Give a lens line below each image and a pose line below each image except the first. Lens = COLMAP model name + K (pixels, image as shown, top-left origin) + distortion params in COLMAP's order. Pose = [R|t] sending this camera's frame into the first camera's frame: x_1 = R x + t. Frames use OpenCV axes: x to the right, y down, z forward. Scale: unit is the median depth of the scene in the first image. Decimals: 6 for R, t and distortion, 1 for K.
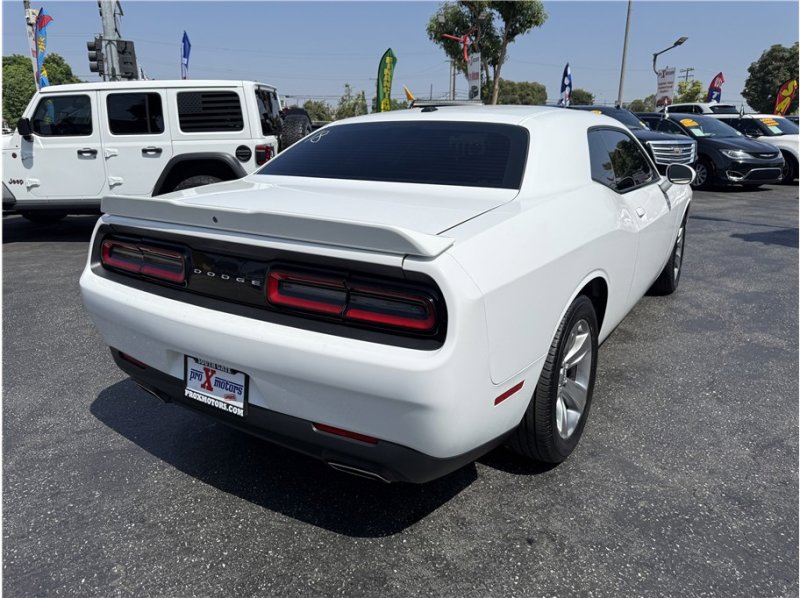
lens RADIAL K [[564.0, 0, 398.4], [0, 564.0, 299.0], [0, 0, 1]] dist [0.013665, -0.017844]
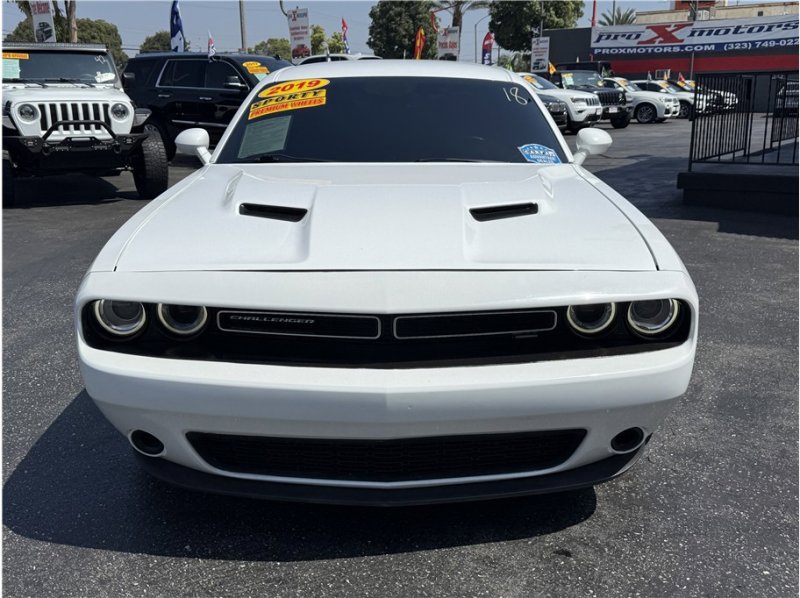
lens RADIAL K [[793.2, 0, 405.6], [0, 793.2, 295.2], [0, 0, 1]] dist [0.015308, 0.000000]
pose [[0.839174, -0.146431, 0.523780, -0.166281], [0.164988, 0.986230, 0.011380, -0.004426], [-0.518234, 0.076867, 0.851777, 0.019707]]
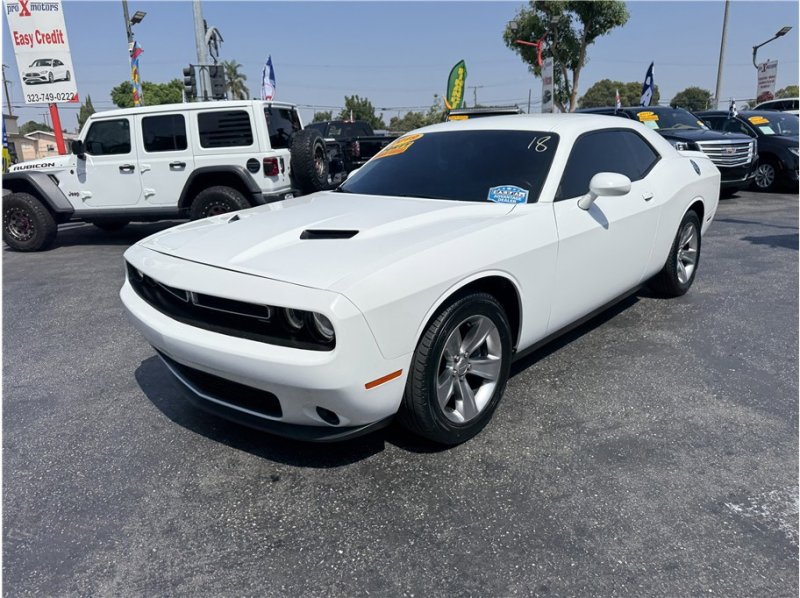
lens RADIAL K [[564.0, 0, 398.3], [0, 564.0, 302.4], [0, 0, 1]] dist [0.013665, -0.017844]
pose [[0.984269, 0.017049, -0.175853, 0.210394], [-0.018679, 0.999797, -0.007615, 0.015962], [0.175687, 0.010780, 0.984387, -0.044712]]
